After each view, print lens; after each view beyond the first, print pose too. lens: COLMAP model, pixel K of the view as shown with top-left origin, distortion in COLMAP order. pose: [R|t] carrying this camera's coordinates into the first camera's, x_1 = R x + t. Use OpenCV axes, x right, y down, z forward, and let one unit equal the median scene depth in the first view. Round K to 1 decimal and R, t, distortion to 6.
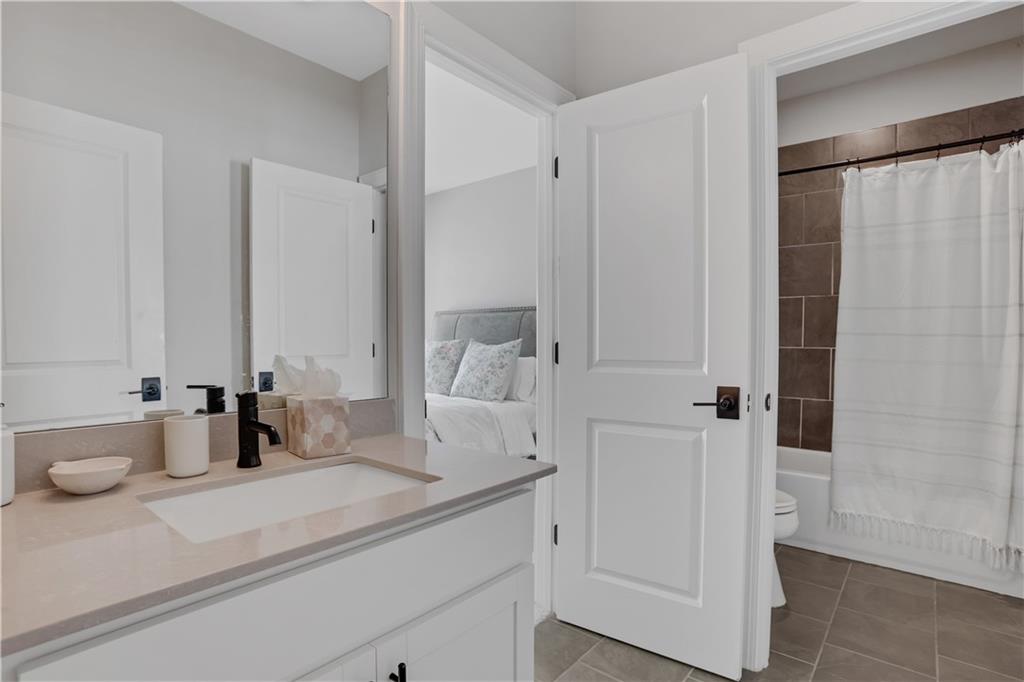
lens RADIAL K [[529.6, 0, 528.3], [0, 529.6, 355.8], [0, 0, 1]] dist [-0.013547, 0.001126]
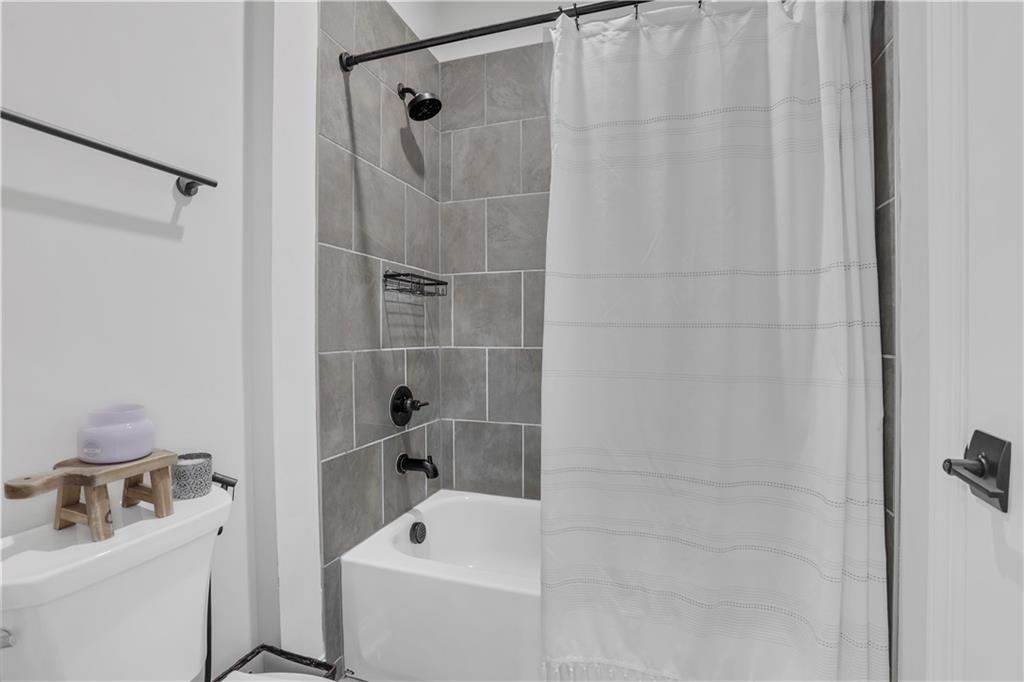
lens RADIAL K [[479.7, 0, 510.7], [0, 479.7, 335.9], [0, 0, 1]] dist [-0.023750, 0.001839]
pose [[0.943207, -0.001420, 0.332204, 0.261560], [0.012943, 0.999389, -0.032475, -0.009646], [-0.331954, 0.034930, 0.942648, 0.373070]]
